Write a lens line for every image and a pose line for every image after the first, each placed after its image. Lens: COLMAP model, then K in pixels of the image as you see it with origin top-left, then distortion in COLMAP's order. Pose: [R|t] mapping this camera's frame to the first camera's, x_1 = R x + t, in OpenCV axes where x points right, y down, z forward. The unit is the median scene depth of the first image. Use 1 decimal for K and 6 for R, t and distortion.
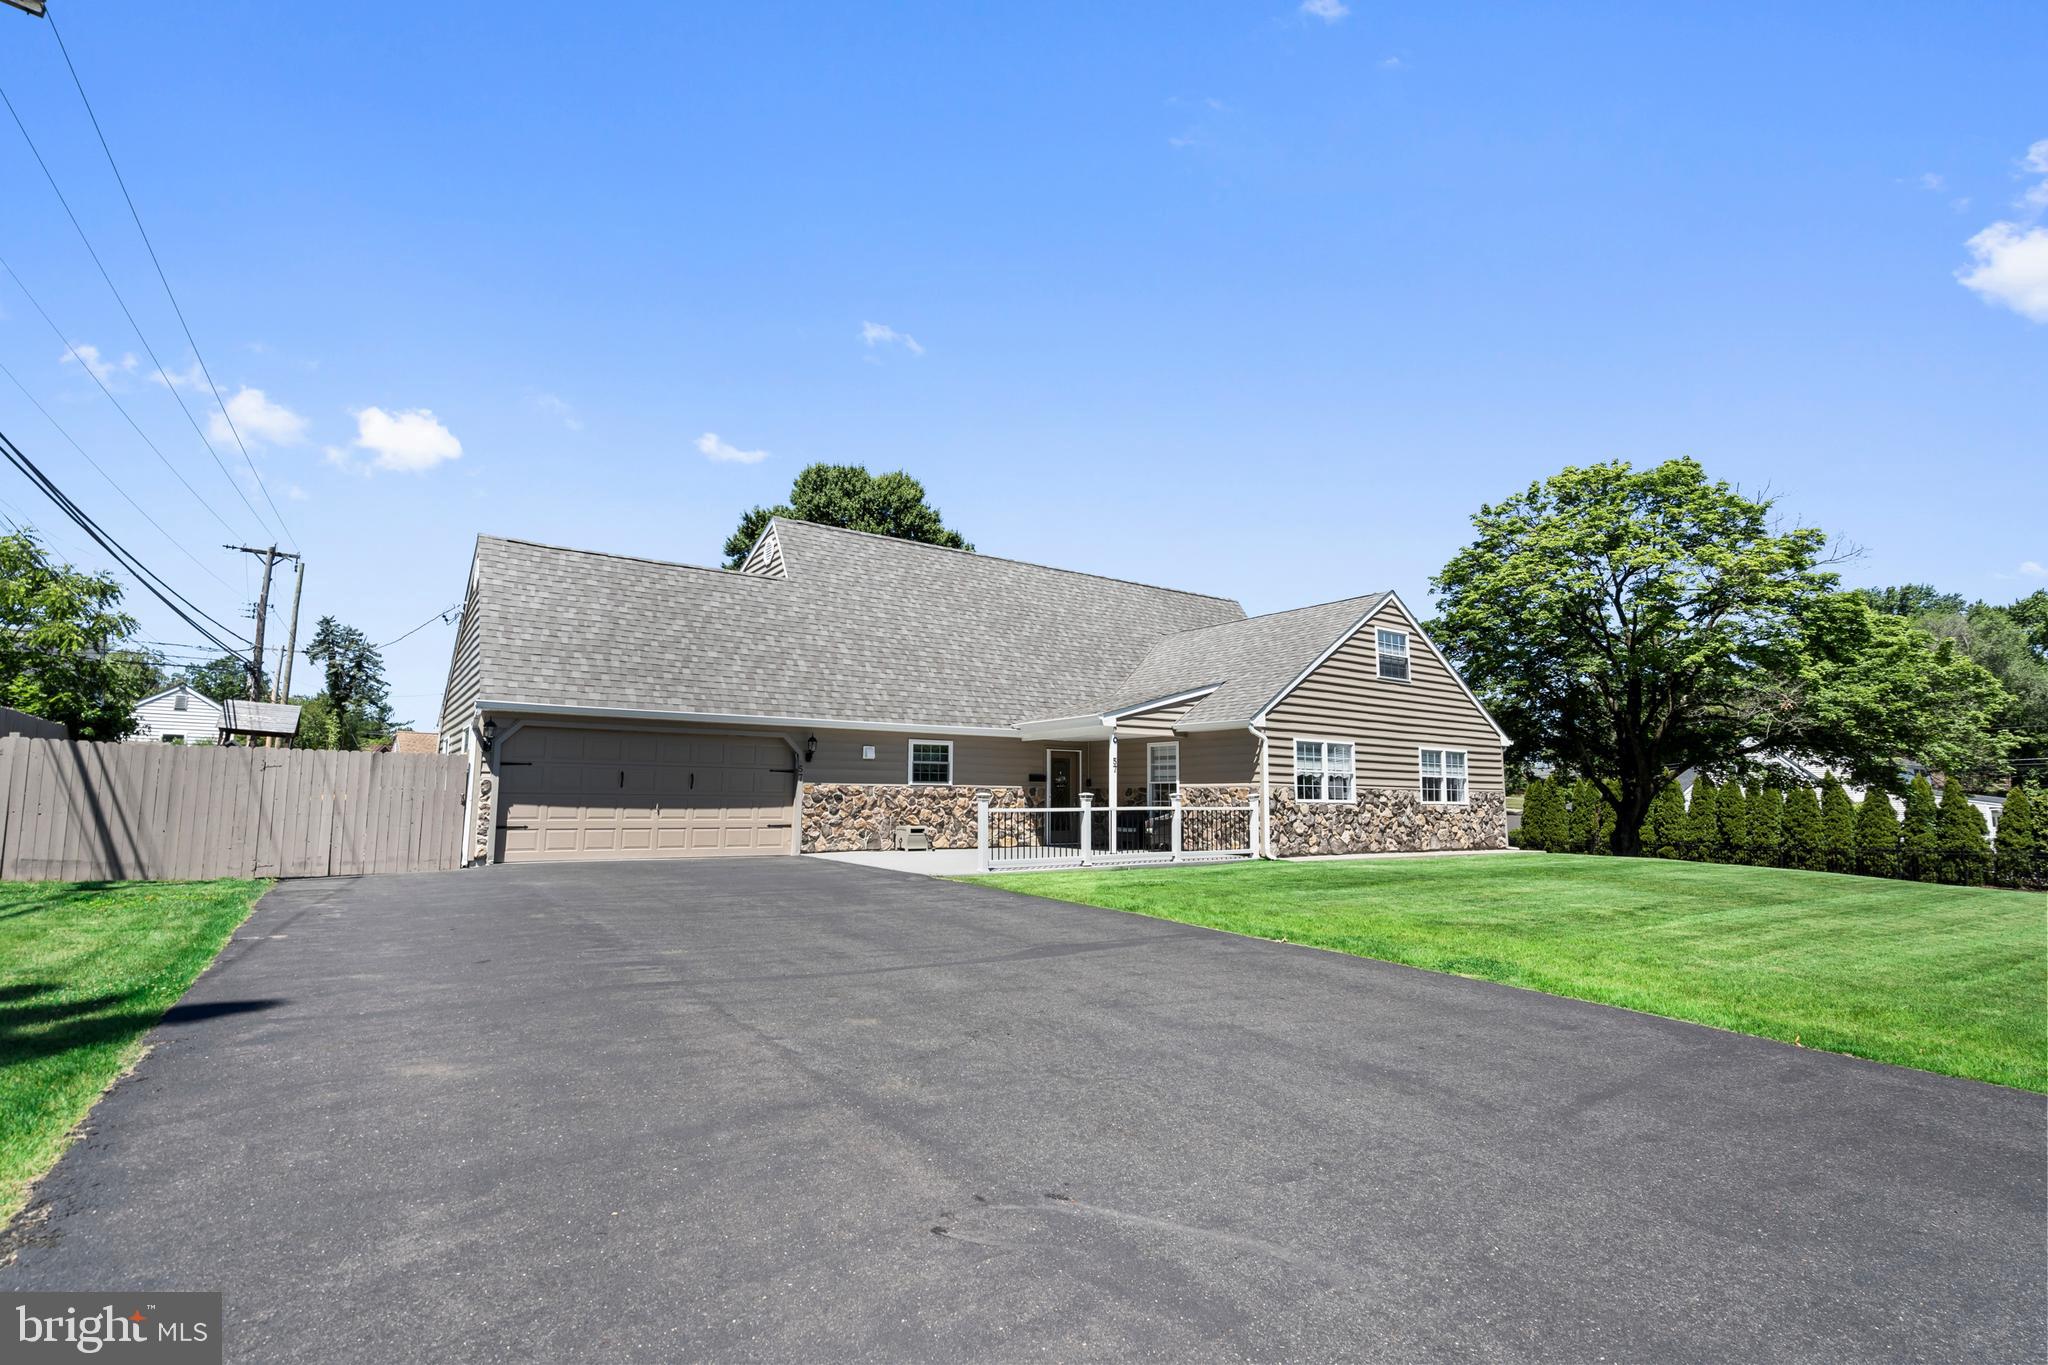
lens RADIAL K [[995.7, 0, 1024.0], [0, 995.7, 682.5], [0, 0, 1]] dist [-0.001144, 0.000052]
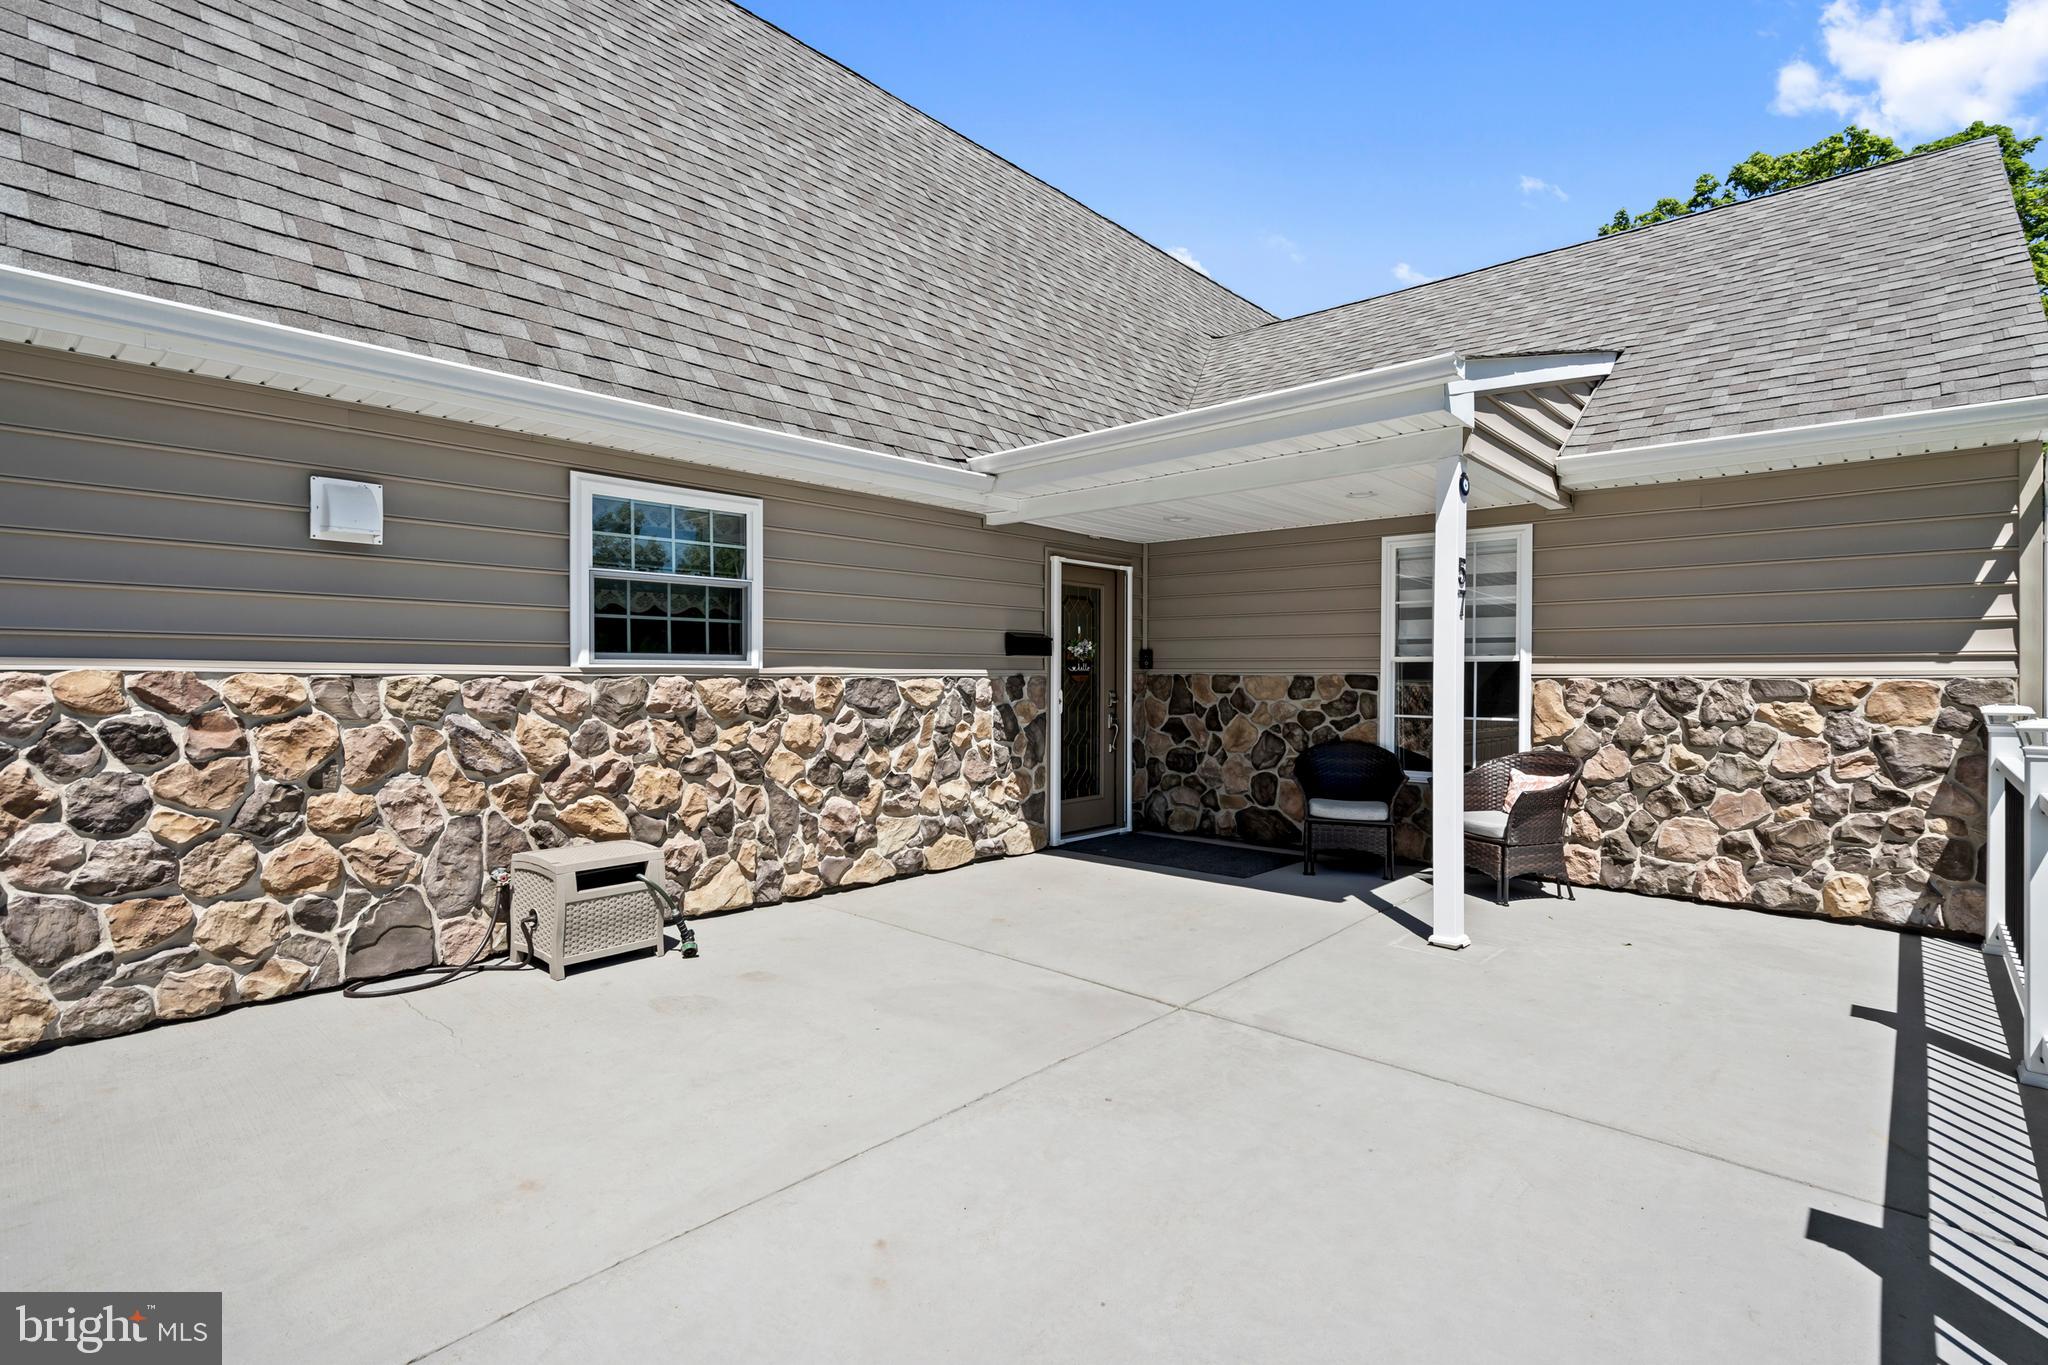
lens RADIAL K [[995.7, 0, 1024.0], [0, 995.7, 682.5], [0, 0, 1]] dist [-0.001144, 0.000052]
pose [[0.975333, -0.004411, 0.220696, -0.063178], [-0.023353, 0.992128, 0.123032, 0.073482], [-0.219501, -0.125151, 0.967552, 0.735848]]
